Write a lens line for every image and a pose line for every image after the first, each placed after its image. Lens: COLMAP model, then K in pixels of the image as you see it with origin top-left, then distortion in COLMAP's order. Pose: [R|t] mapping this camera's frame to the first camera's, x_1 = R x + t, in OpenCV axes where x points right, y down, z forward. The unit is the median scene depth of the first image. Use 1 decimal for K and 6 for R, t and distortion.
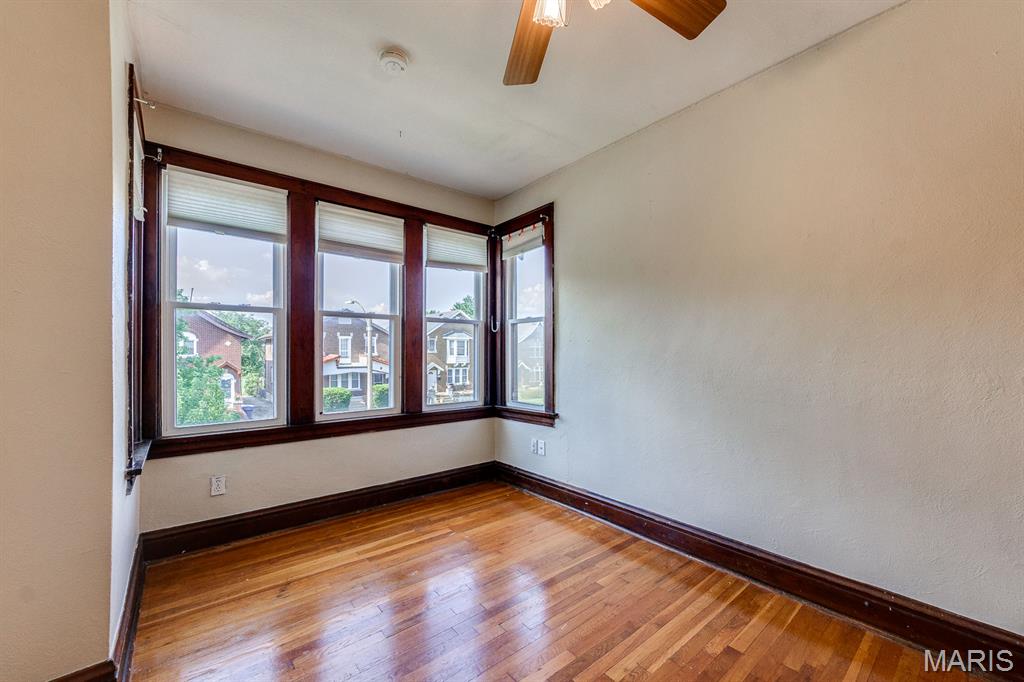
lens RADIAL K [[401.0, 0, 512.5], [0, 401.0, 351.4], [0, 0, 1]] dist [-0.023894, -0.000063]
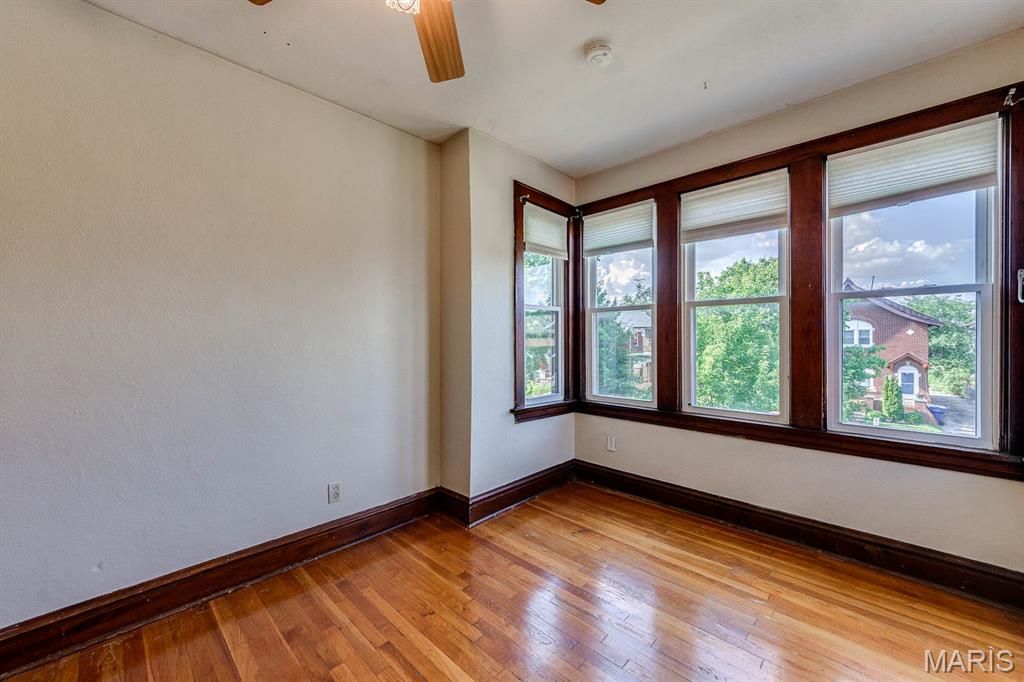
lens RADIAL K [[387.4, 0, 512.0], [0, 387.4, 341.0], [0, 0, 1]] dist [-0.021611, 0.000007]
pose [[0.106724, 0.000462, -0.994289, 0.430317], [-0.000933, 0.999999, 0.000365, -0.003866], [0.994288, 0.000889, 0.106724, 0.450077]]
